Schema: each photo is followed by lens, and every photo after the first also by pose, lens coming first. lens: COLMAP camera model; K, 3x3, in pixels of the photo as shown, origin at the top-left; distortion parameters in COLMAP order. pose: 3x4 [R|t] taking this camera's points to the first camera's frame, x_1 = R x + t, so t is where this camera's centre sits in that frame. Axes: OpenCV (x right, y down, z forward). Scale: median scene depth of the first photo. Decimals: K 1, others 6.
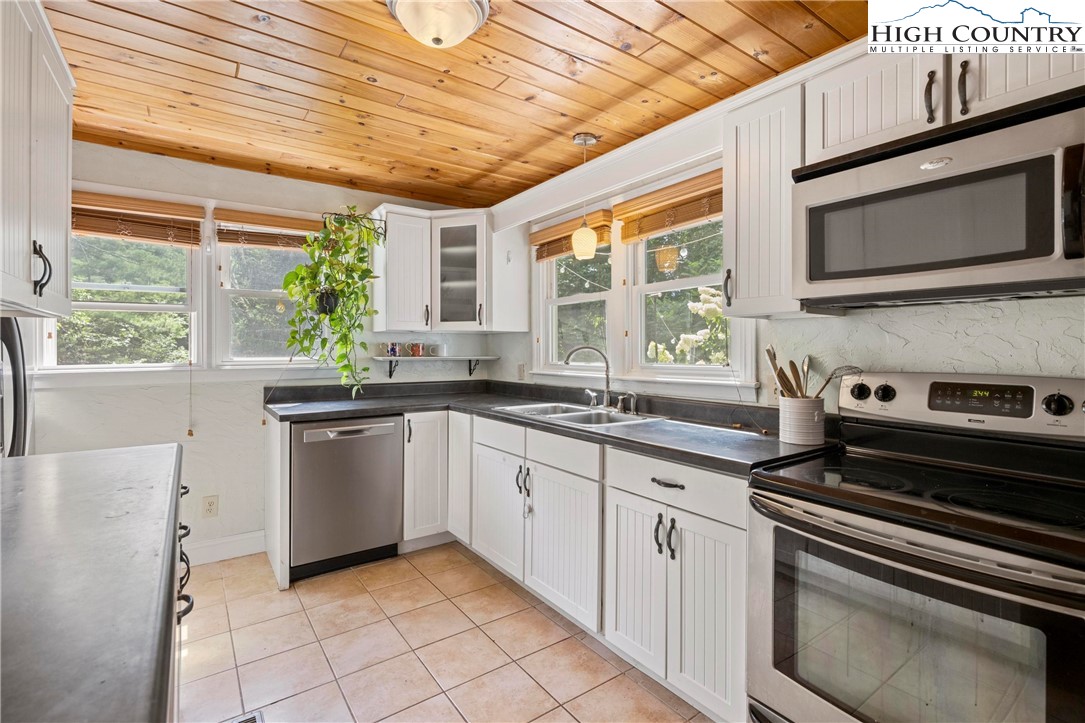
lens RADIAL K [[497.1, 0, 538.1], [0, 497.1, 350.5], [0, 0, 1]] dist [-0.006244, 0.001814]
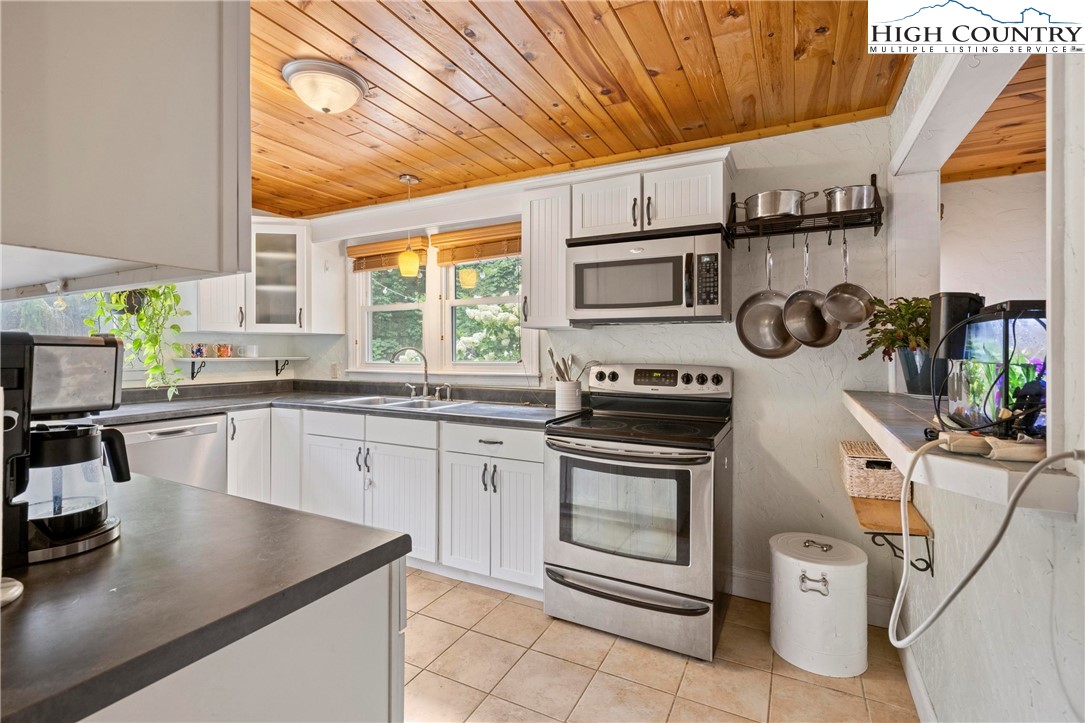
lens RADIAL K [[497.1, 0, 537.1], [0, 497.1, 350.9], [0, 0, 1]] dist [-0.006244, 0.001814]
pose [[0.890661, -0.001082, 0.454666, -0.175699], [0.000739, 0.999999, 0.000932, -0.001564], [-0.454667, -0.000495, 0.890661, -0.227893]]
